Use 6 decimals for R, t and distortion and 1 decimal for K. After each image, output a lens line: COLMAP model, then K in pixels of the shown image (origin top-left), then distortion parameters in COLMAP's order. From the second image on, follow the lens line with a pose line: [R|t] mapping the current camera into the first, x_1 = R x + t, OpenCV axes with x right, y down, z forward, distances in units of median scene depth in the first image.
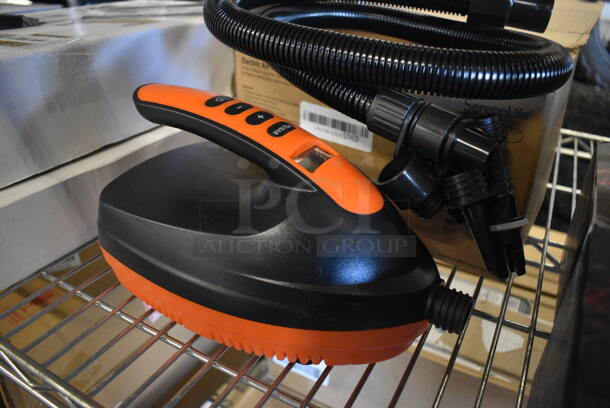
lens RADIAL K [[460.7, 0, 305.0], [0, 460.7, 204.0], [0, 0, 1]] dist [-0.099976, 0.000845]
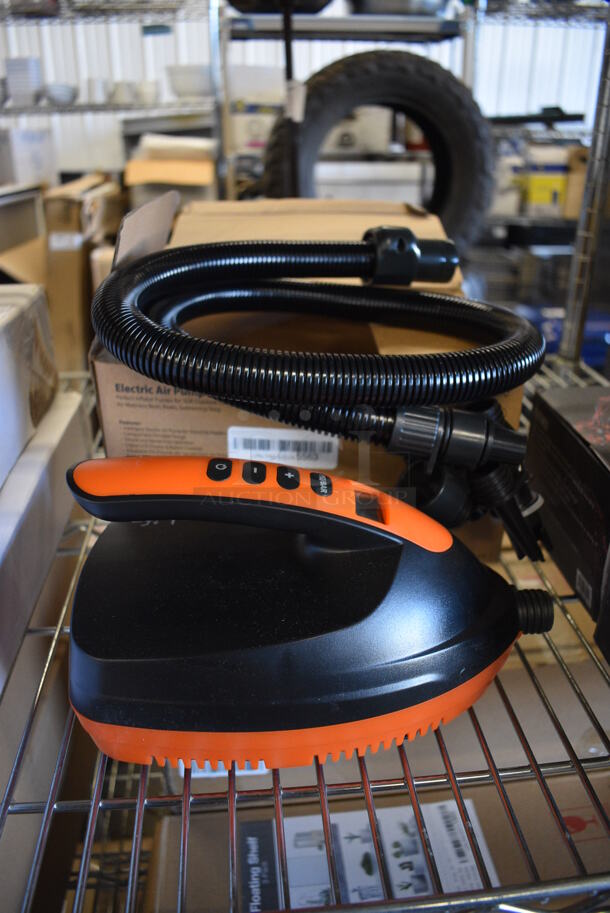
lens RADIAL K [[689.6, 0, 305.0], [0, 689.6, 456.5], [0, 0, 1]] dist [-0.099976, 0.000845]
pose [[0.821682, -0.273324, 0.500133, -0.469555], [0.286242, 0.956714, 0.052572, -0.196135], [-0.492854, 0.099961, 0.864351, -0.030498]]
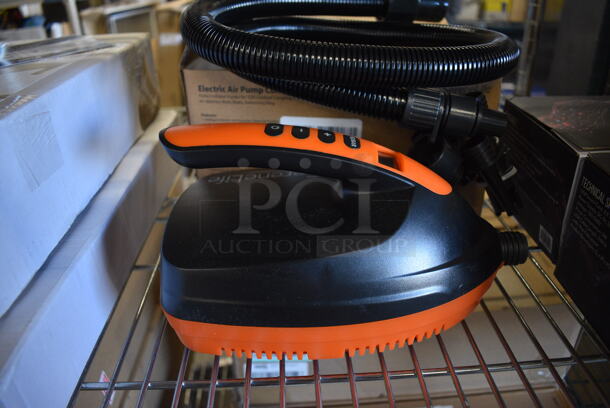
lens RADIAL K [[460.7, 0, 305.0], [0, 460.7, 204.0], [0, 0, 1]] dist [-0.099976, 0.000845]
pose [[0.848832, -0.284619, 0.445506, -0.459246], [0.287238, 0.955764, 0.063325, -0.085878], [-0.443822, 0.074214, 0.893037, 0.077875]]
